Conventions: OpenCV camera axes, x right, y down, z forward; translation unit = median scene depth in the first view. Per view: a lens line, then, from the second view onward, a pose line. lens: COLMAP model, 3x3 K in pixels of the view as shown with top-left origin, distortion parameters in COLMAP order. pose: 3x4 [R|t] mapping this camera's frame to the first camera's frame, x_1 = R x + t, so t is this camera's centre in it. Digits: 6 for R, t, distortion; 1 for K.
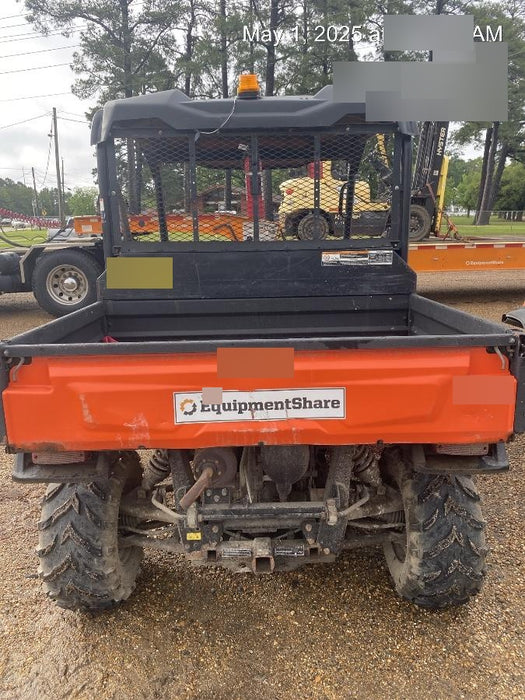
lens RADIAL K [[555.6, 0, 262.5], [0, 555.6, 350.0], [0, 0, 1]] dist [0.051340, -0.002278]
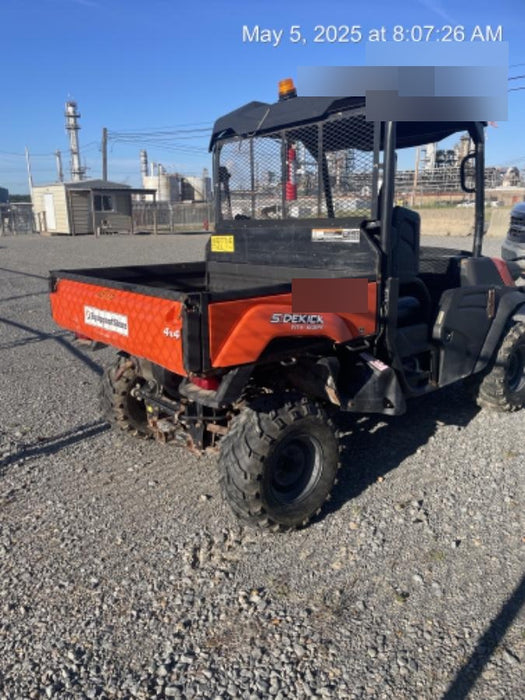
lens RADIAL K [[516.3, 0, 265.0], [0, 516.3, 367.0], [0, 0, 1]] dist [0.047921, -0.000723]
pose [[0.626681, 0.217185, -0.748399, 1.324717], [-0.161576, 0.975721, 0.147856, -0.059099], [0.762341, 0.028265, 0.646558, 0.350804]]
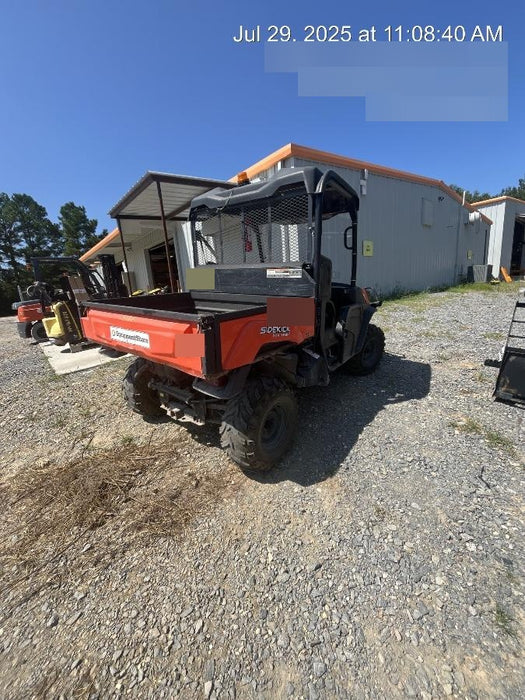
lens RADIAL K [[274.6, 0, 262.5], [0, 274.6, 350.0], [0, 0, 1]] dist [0.000599, -0.000002]
pose [[0.780488, 0.175998, -0.599886, 0.968875], [-0.127792, 0.984208, 0.122488, -0.042560], [0.611970, -0.018939, 0.790654, 0.430788]]
